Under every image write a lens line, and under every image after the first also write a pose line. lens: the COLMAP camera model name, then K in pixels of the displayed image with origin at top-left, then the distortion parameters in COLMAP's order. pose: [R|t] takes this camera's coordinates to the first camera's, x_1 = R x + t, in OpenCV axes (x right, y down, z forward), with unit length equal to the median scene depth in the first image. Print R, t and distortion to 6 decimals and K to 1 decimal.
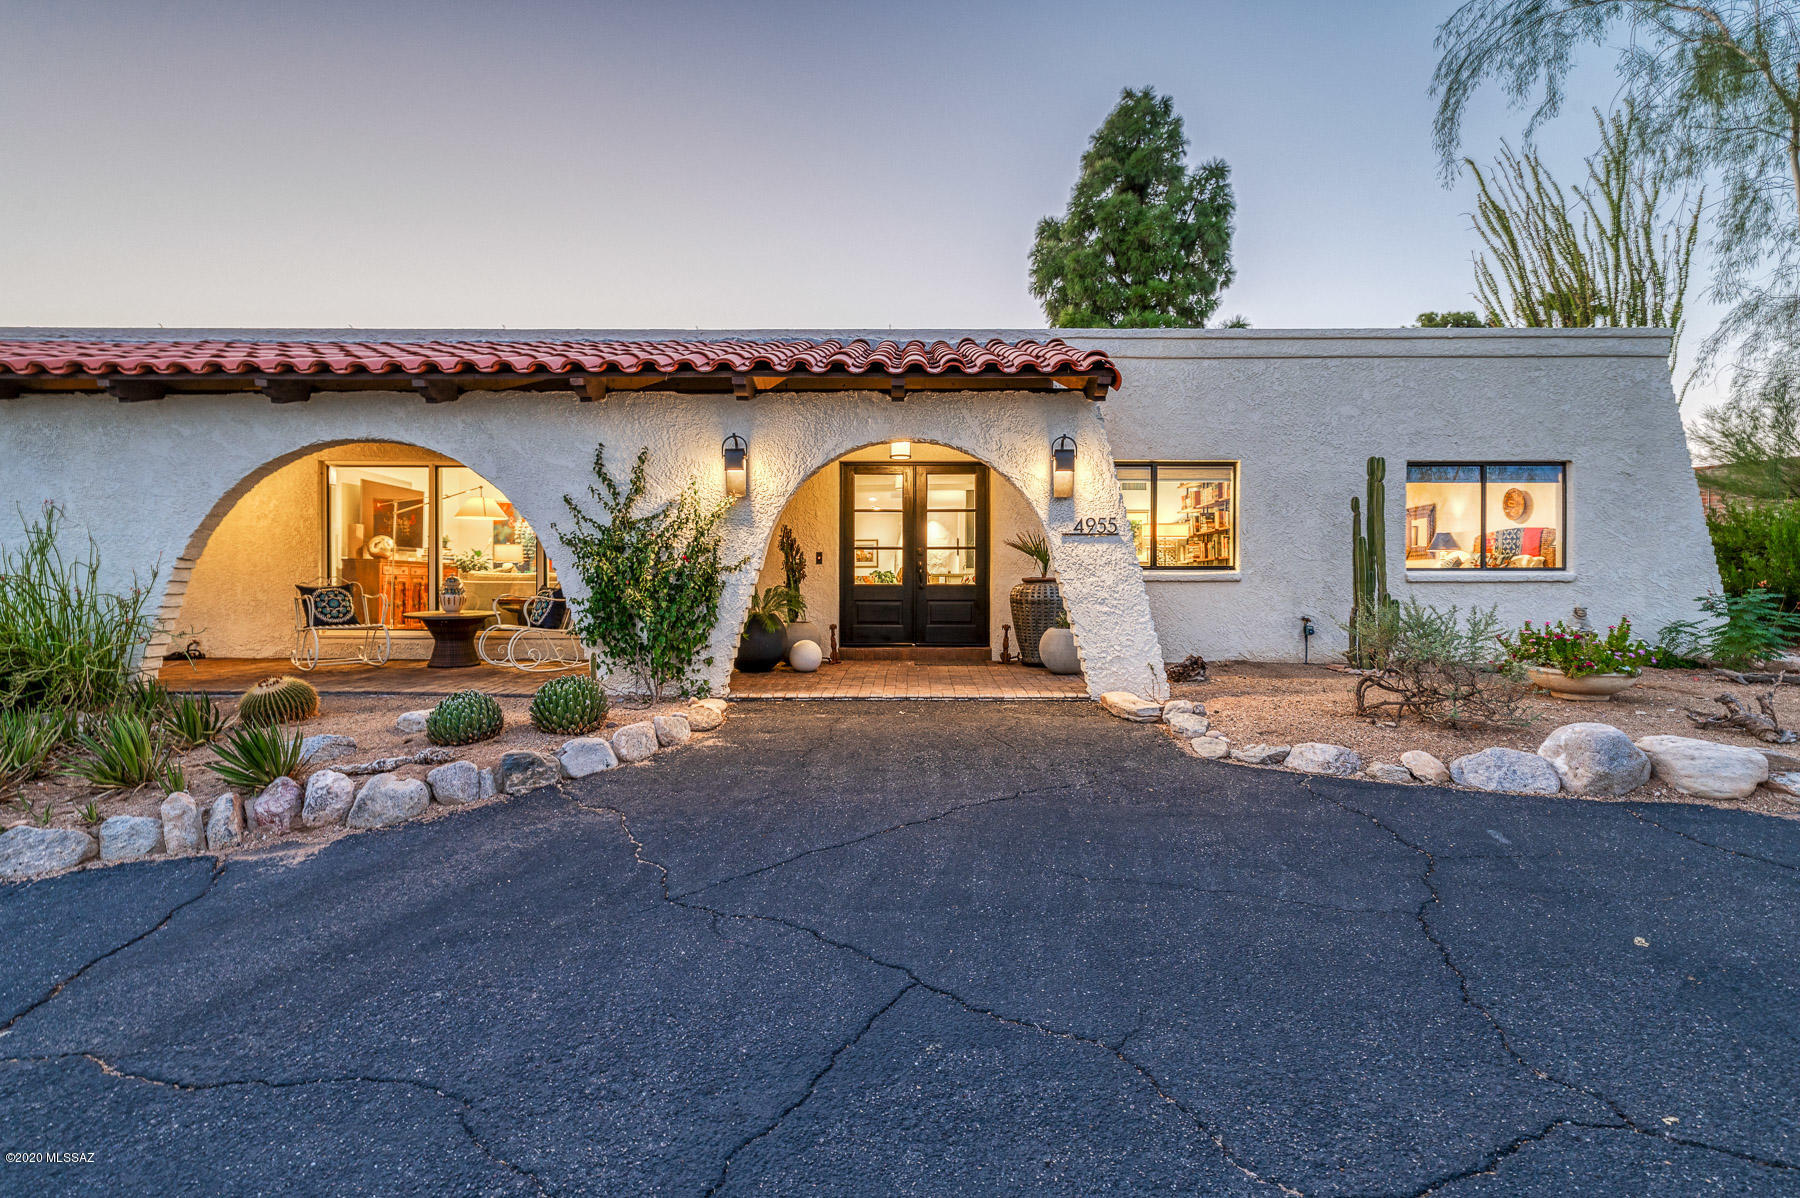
lens RADIAL K [[893.8, 0, 900.8], [0, 893.8, 595.0], [0, 0, 1]] dist [-0.002219, 0.000457]
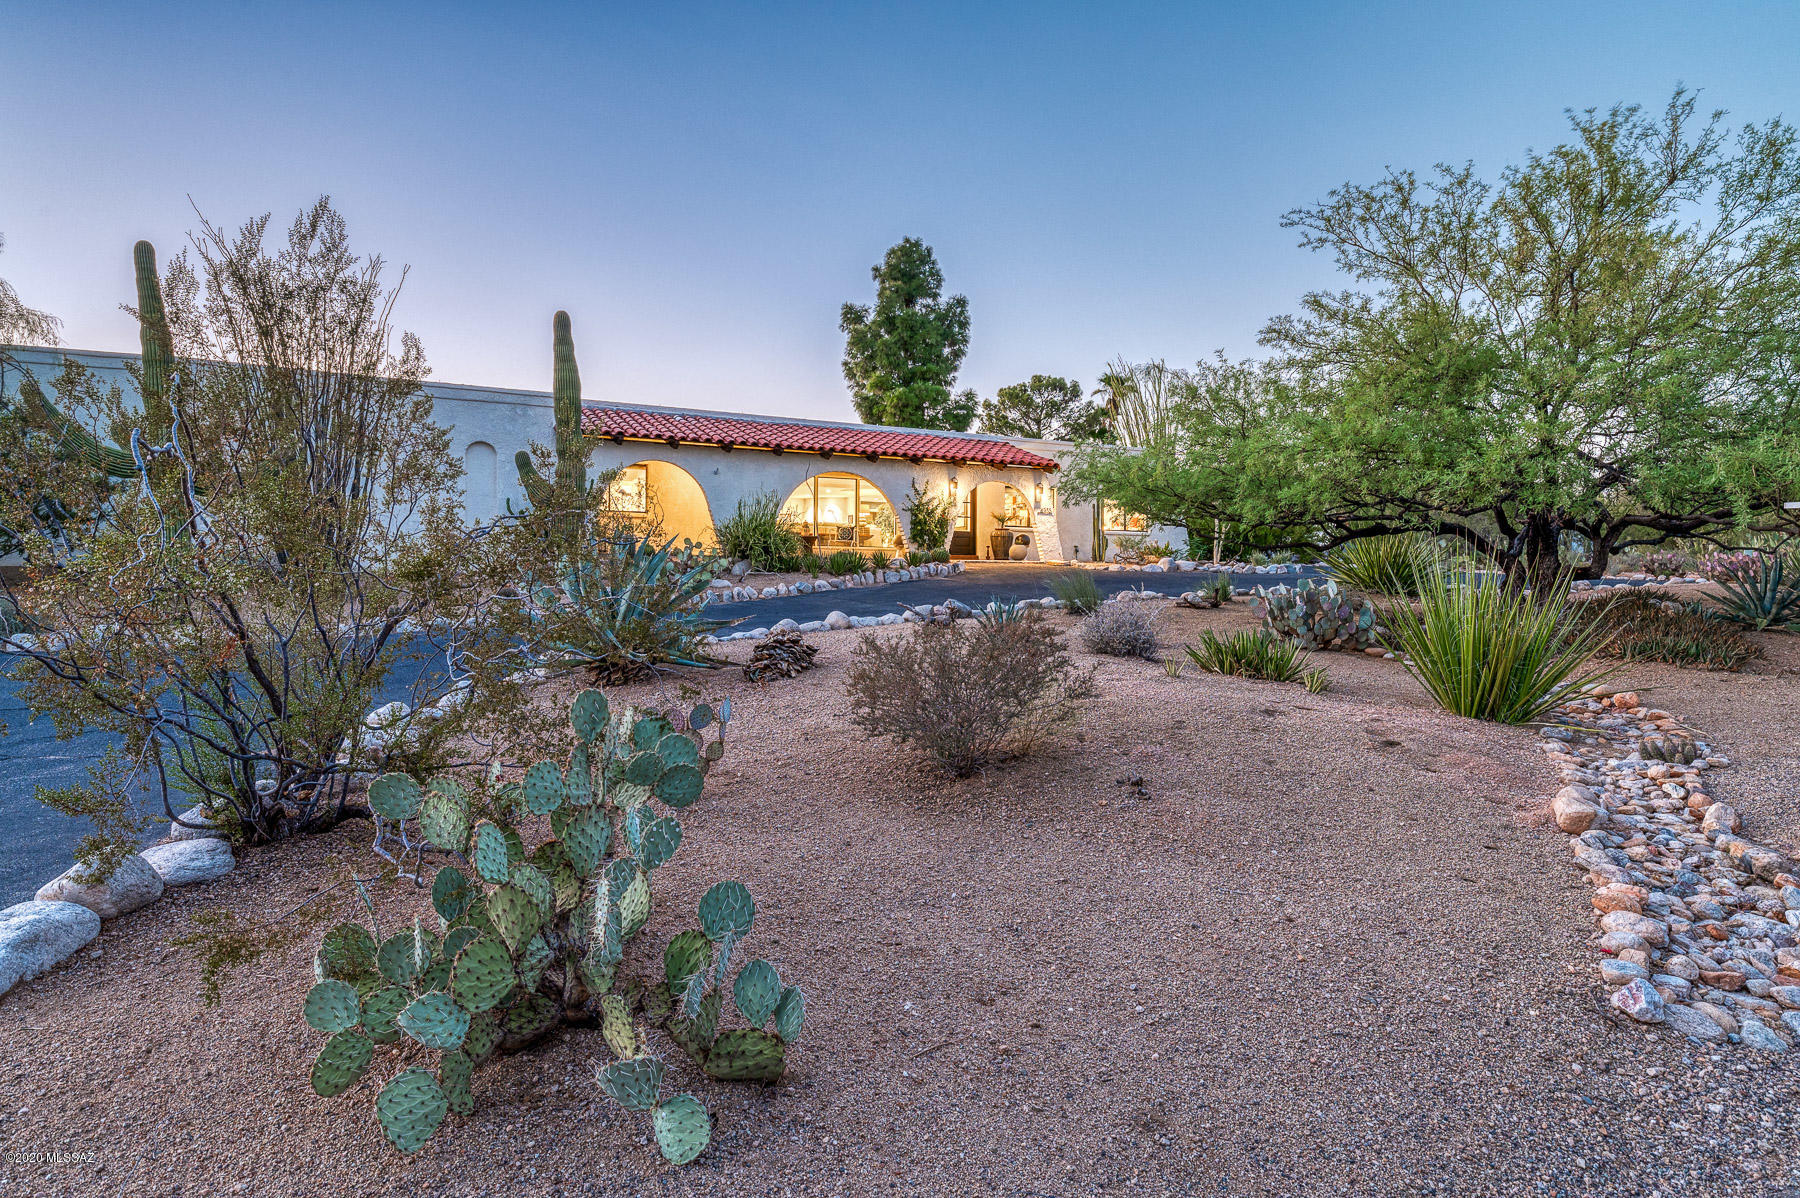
lens RADIAL K [[997.7, 0, 899.6], [0, 997.7, 596.4], [0, 0, 1]] dist [-0.000641, -0.001383]
pose [[0.898204, 0.003480, 0.439564, -0.569527], [-0.005880, 0.999974, 0.004098, 0.068829], [-0.439539, -0.006265, 0.898202, -0.629853]]
